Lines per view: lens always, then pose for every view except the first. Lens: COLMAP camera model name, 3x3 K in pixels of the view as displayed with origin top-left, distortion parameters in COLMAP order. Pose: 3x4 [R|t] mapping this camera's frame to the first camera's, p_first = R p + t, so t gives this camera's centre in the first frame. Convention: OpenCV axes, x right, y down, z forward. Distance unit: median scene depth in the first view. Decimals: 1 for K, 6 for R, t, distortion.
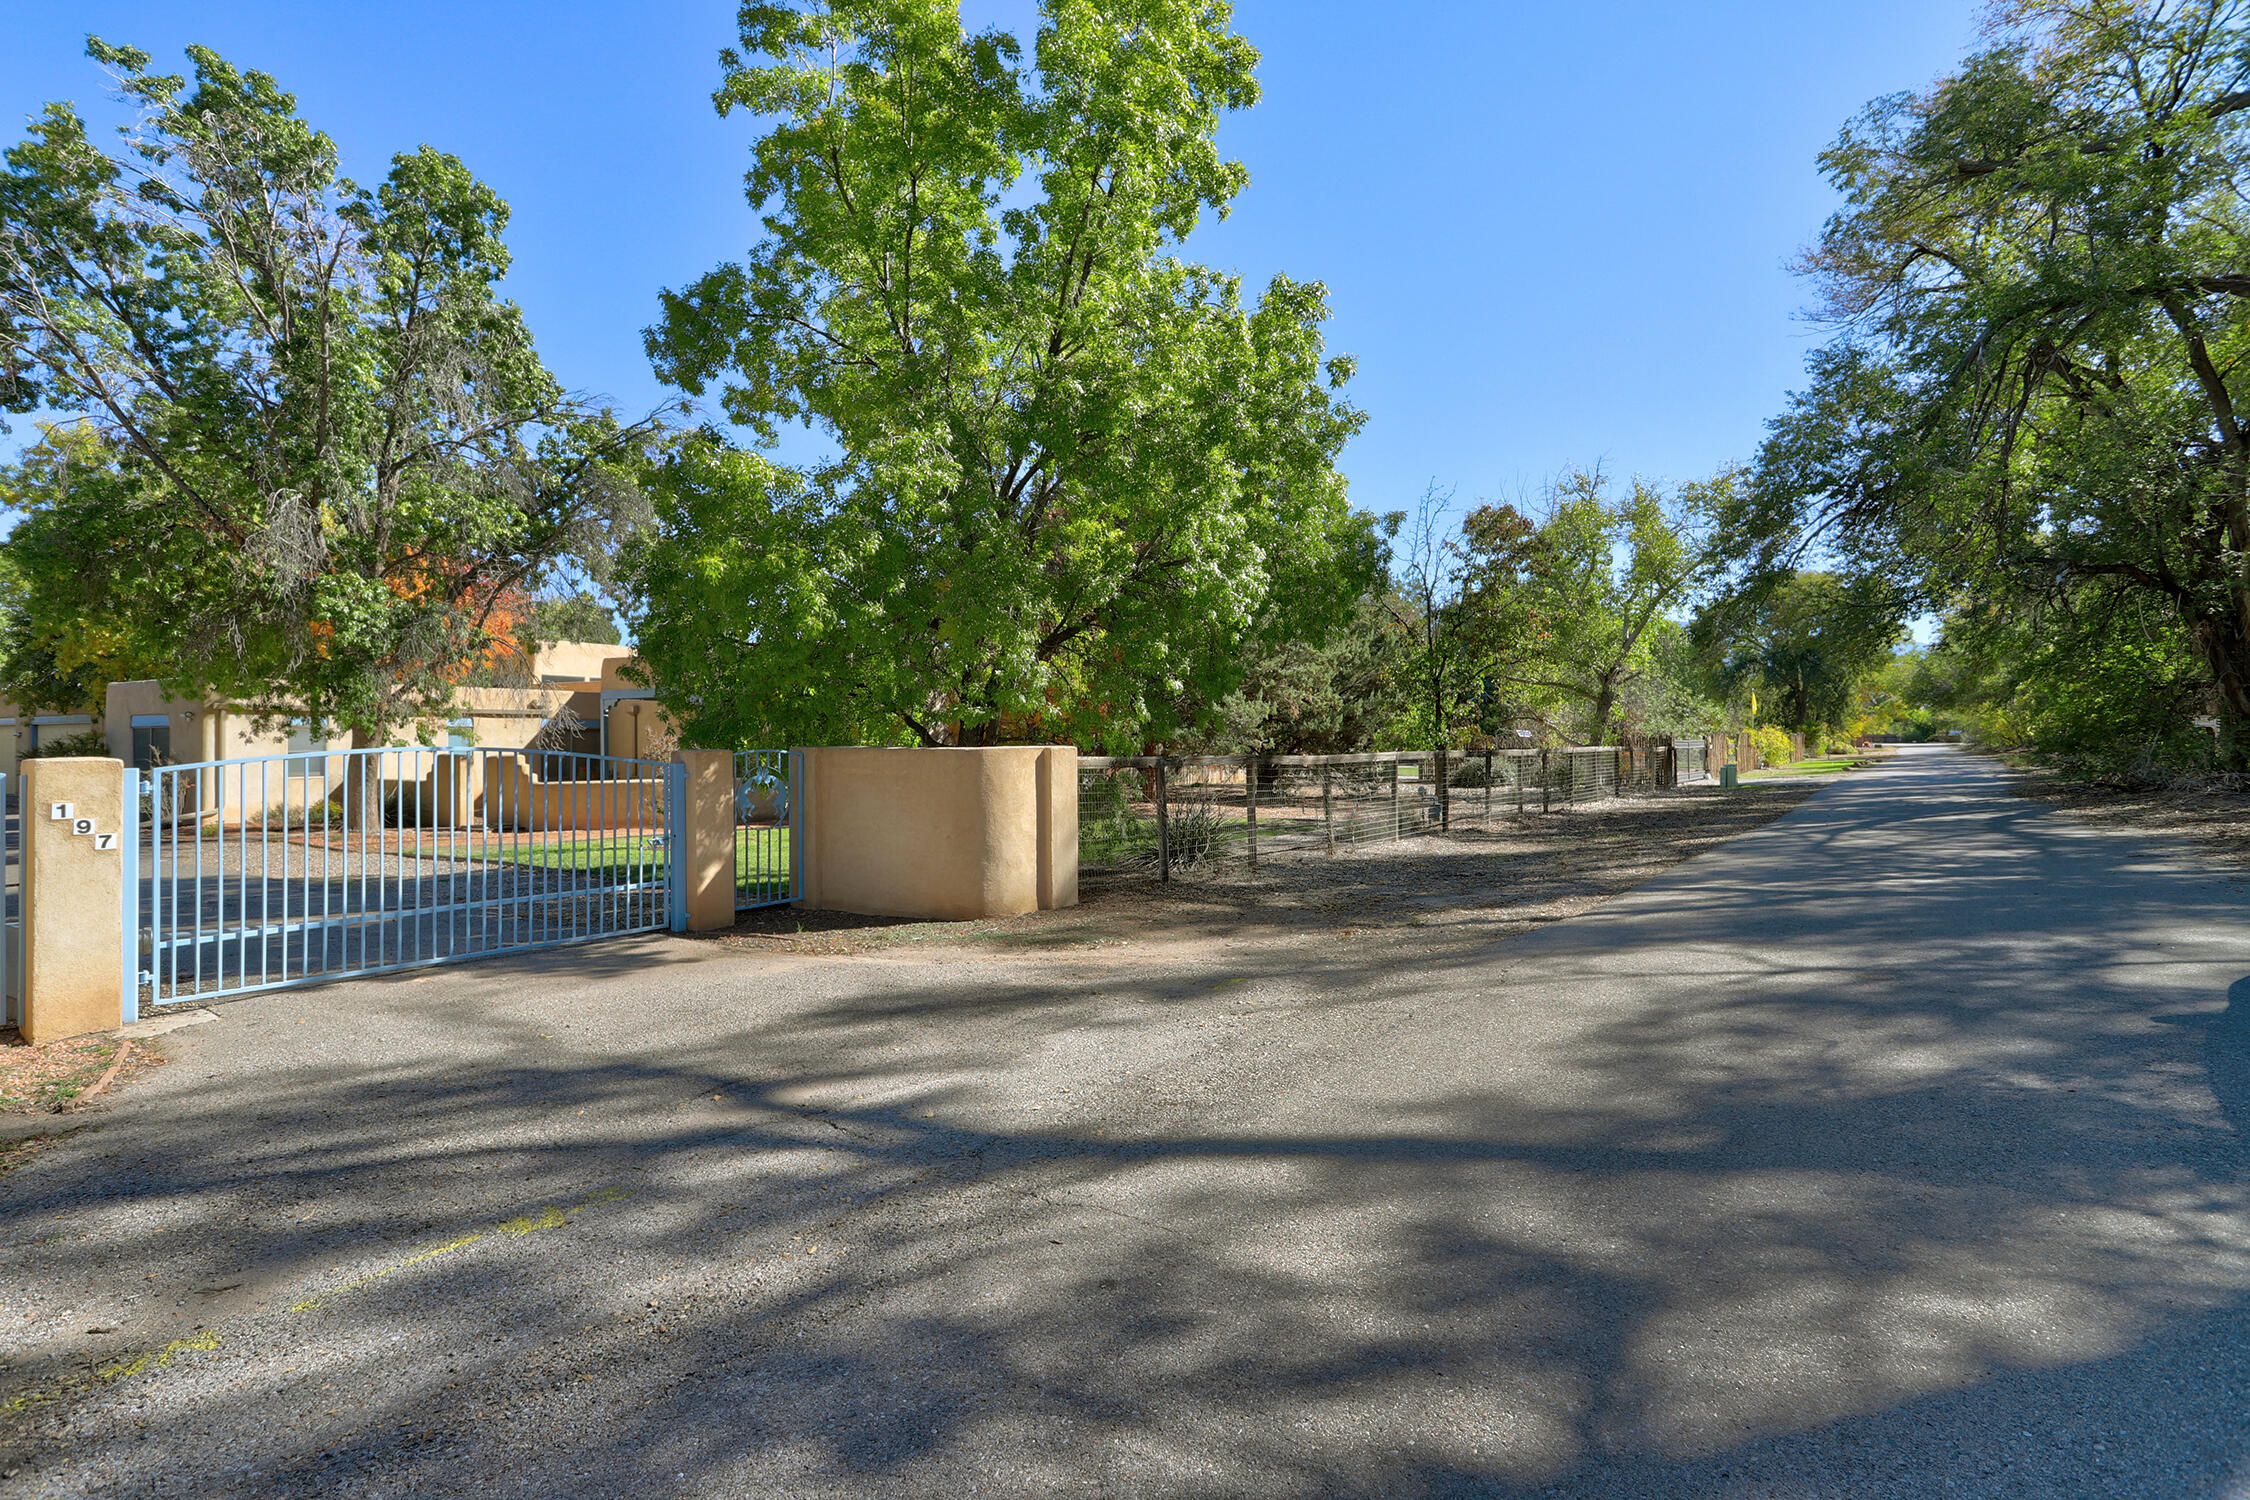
lens RADIAL K [[1094.5, 0, 1124.1], [0, 1094.5, 730.4], [0, 0, 1]] dist [-0.003571, 0.001331]
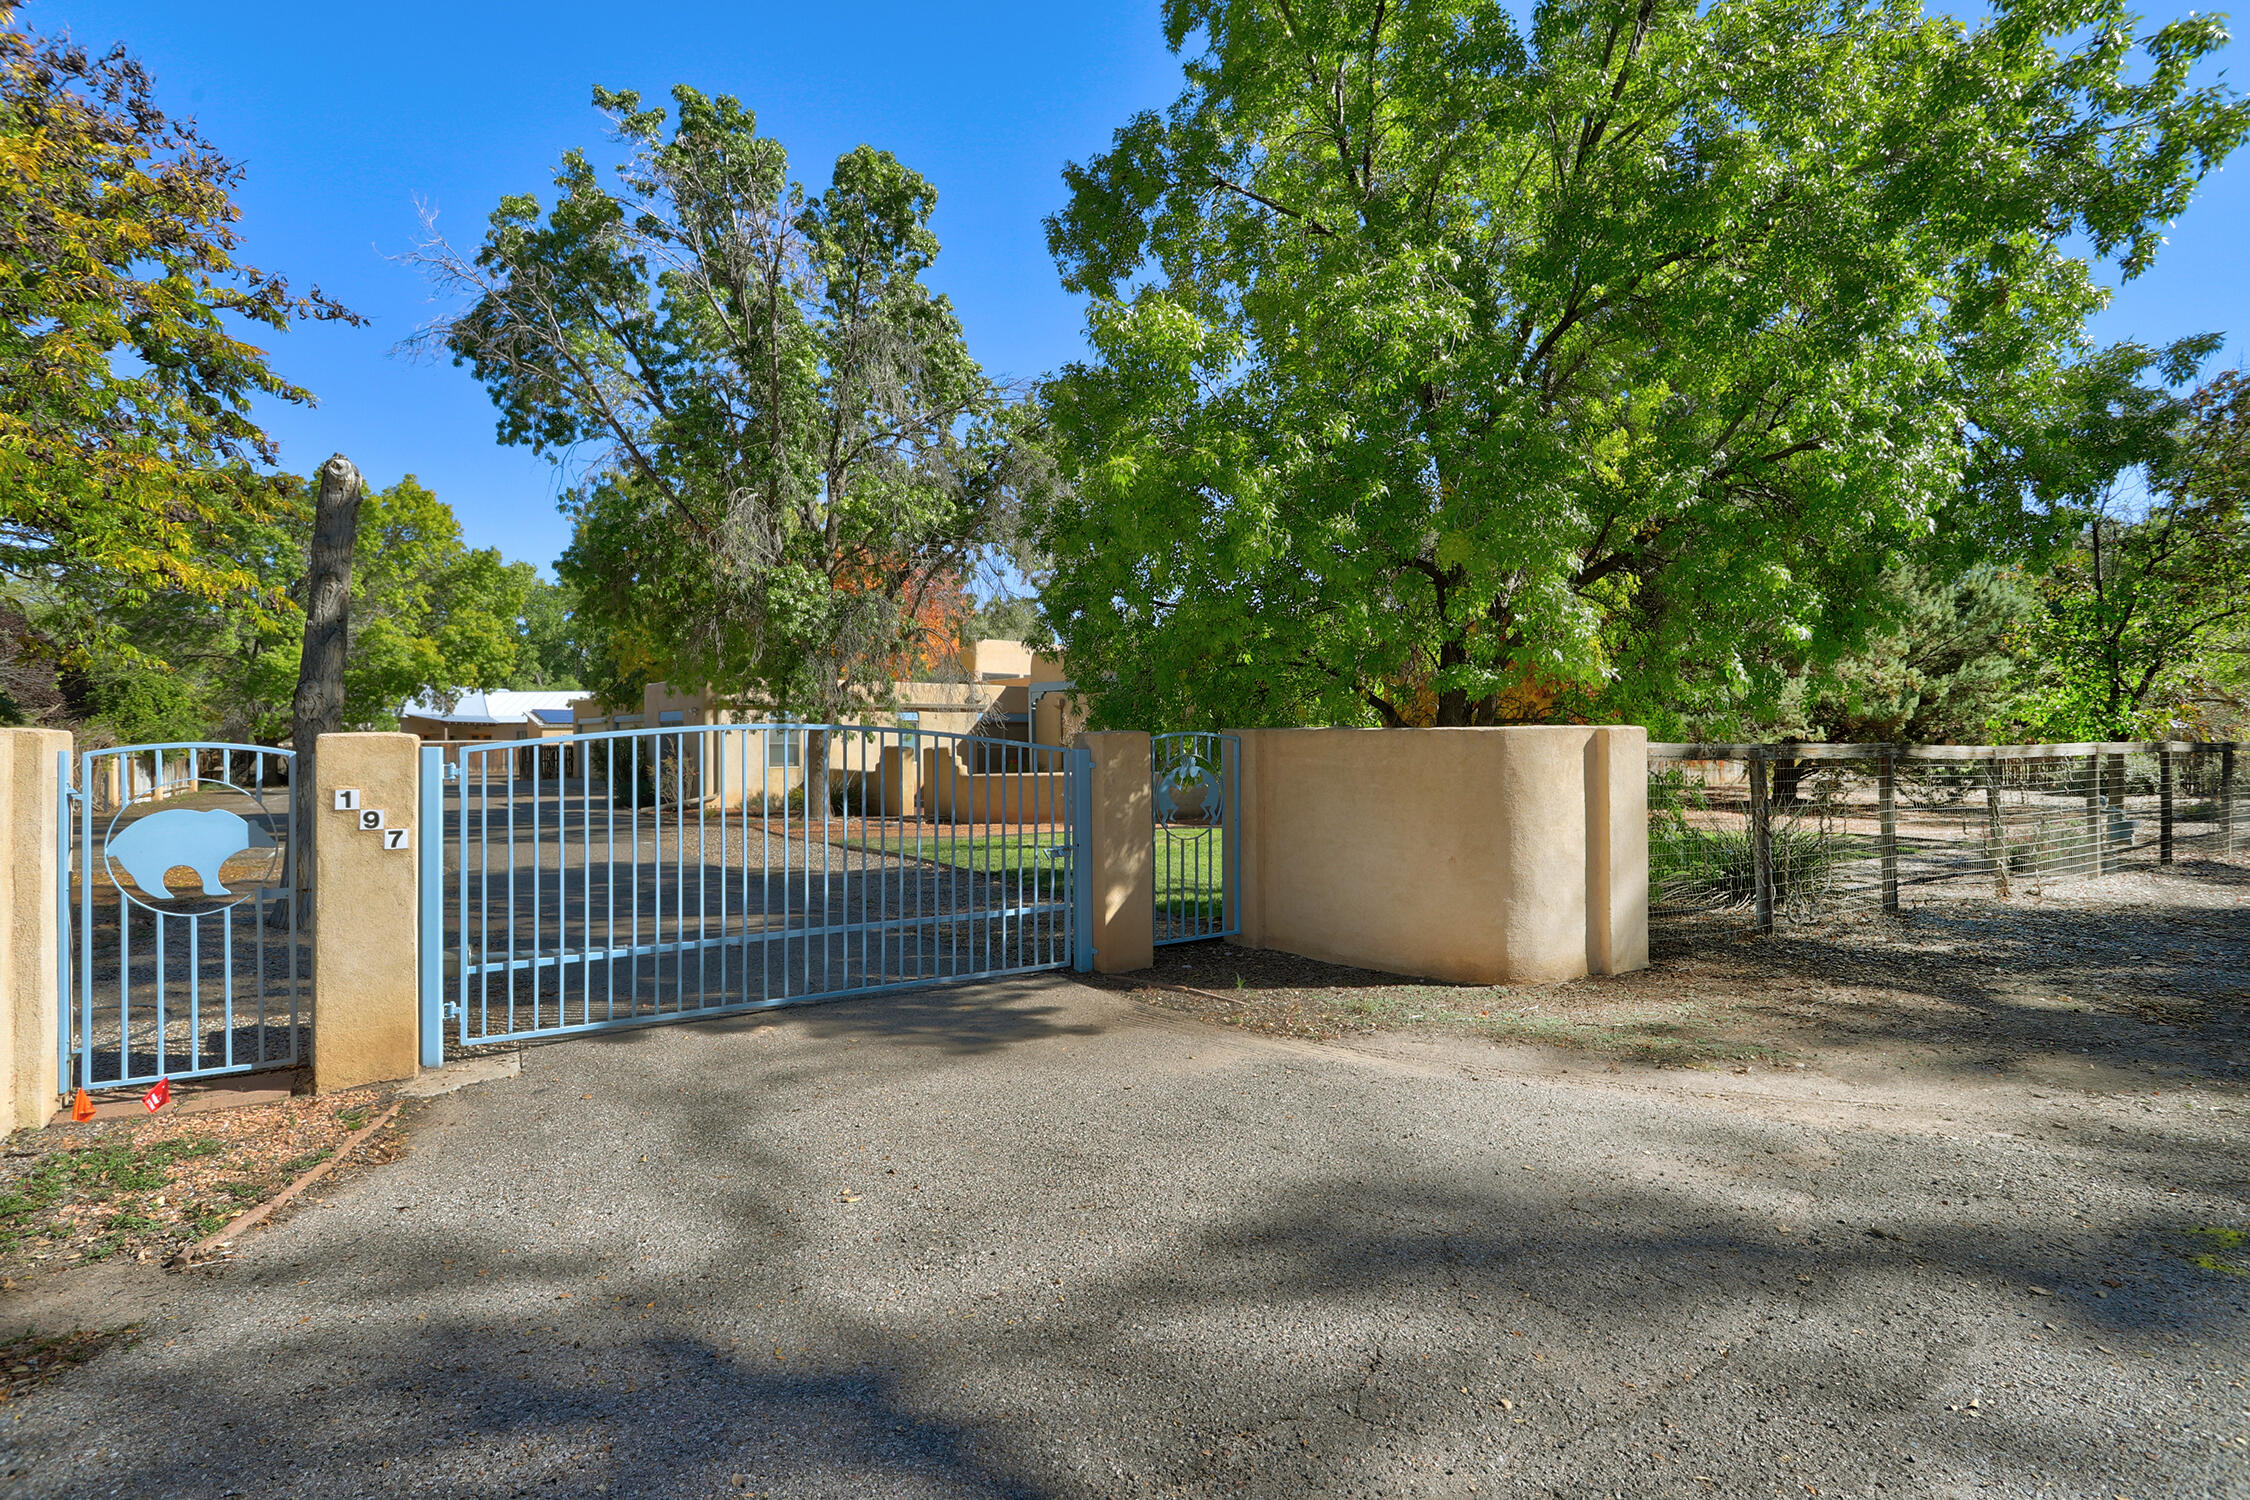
lens RADIAL K [[1094.5, 0, 1124.1], [0, 1094.5, 730.4], [0, 0, 1]] dist [-0.003571, 0.001331]
pose [[0.932375, -0.002510, -0.361484, -0.056325], [0.003413, 0.999992, 0.001859, 0.008440], [0.361476, -0.002967, 0.932377, 0.160612]]
